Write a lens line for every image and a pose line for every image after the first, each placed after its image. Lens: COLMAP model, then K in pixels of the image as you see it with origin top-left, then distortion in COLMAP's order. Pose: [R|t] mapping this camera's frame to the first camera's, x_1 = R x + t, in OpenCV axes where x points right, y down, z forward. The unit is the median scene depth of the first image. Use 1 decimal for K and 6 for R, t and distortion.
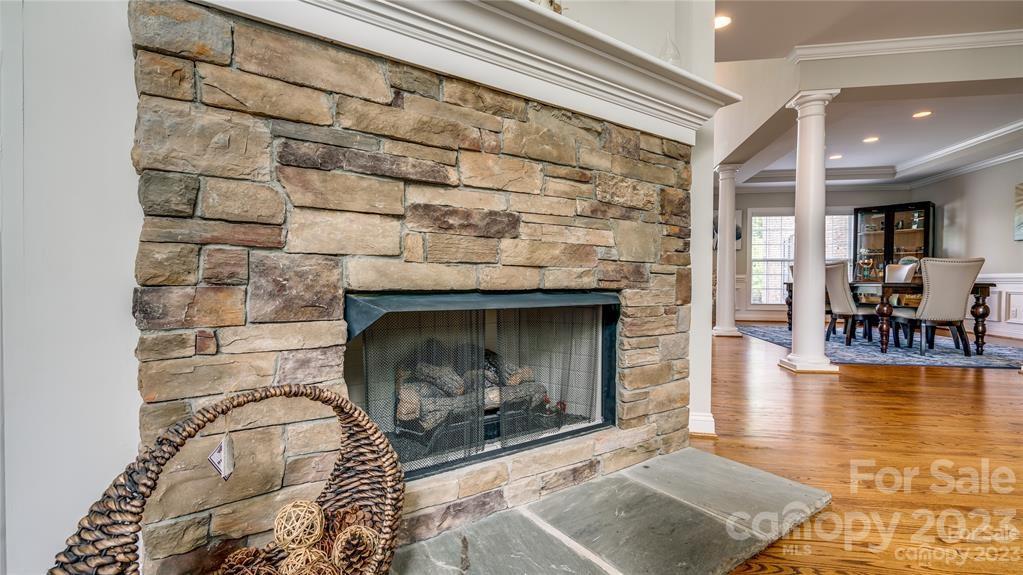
lens RADIAL K [[472.6, 0, 512.3], [0, 472.6, 270.5], [0, 0, 1]] dist [-0.001809, 0.000237]
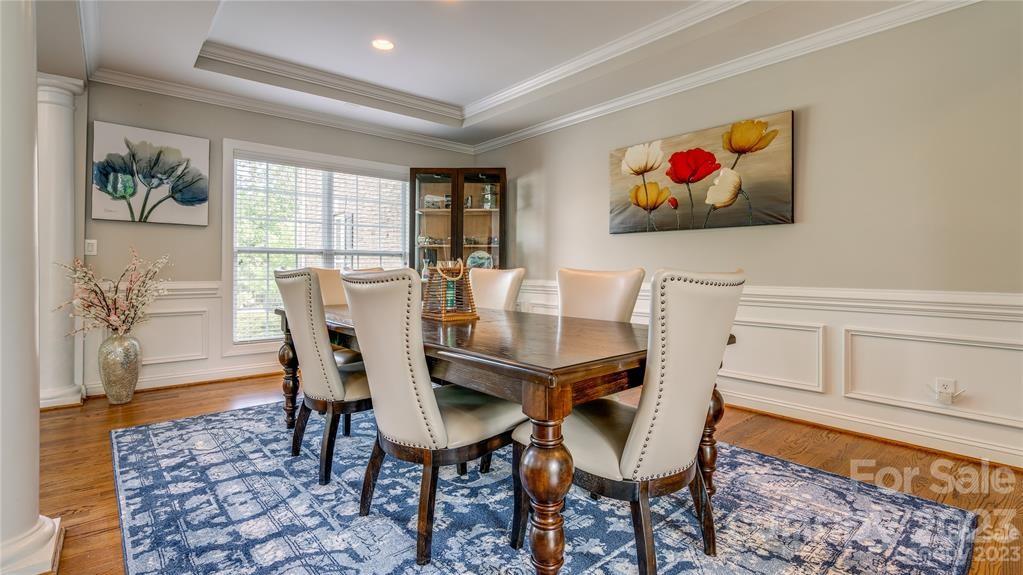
lens RADIAL K [[472.6, 0, 512.3], [0, 472.6, 270.5], [0, 0, 1]] dist [-0.001809, 0.000237]
pose [[0.637070, -0.009083, 0.770753, 0.372905], [-0.011849, 0.999697, 0.021575, -0.018934], [-0.770715, -0.022878, 0.636769, 0.555722]]
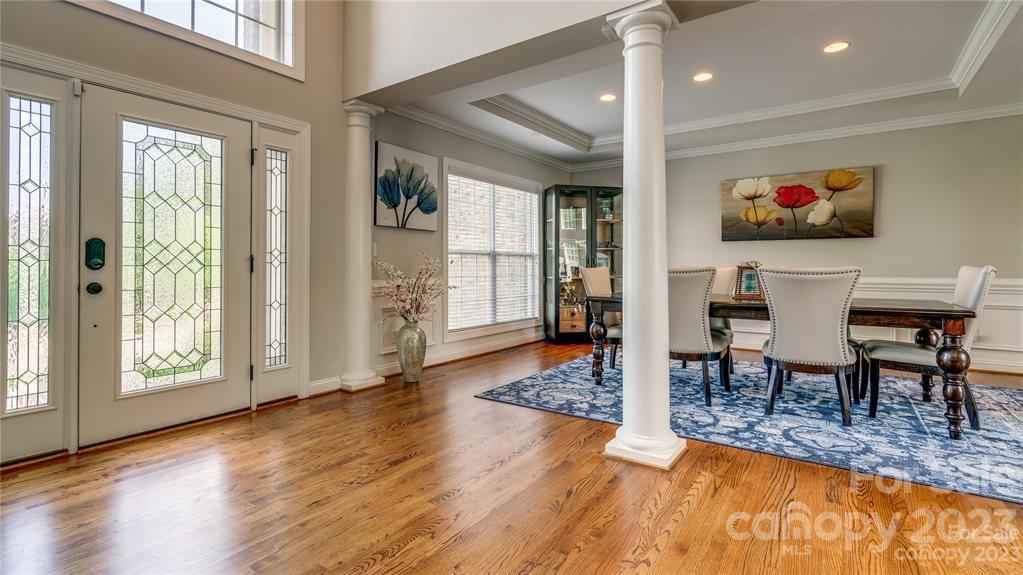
lens RADIAL K [[477.1, 0, 511.9], [0, 477.1, 260.8], [0, 0, 1]] dist [-0.001123, 0.000332]
pose [[0.428625, 0.006423, 0.903460, 0.041667], [-0.012427, 0.999922, -0.001213, -0.015118], [-0.903397, -0.010707, 0.428672, 0.797110]]
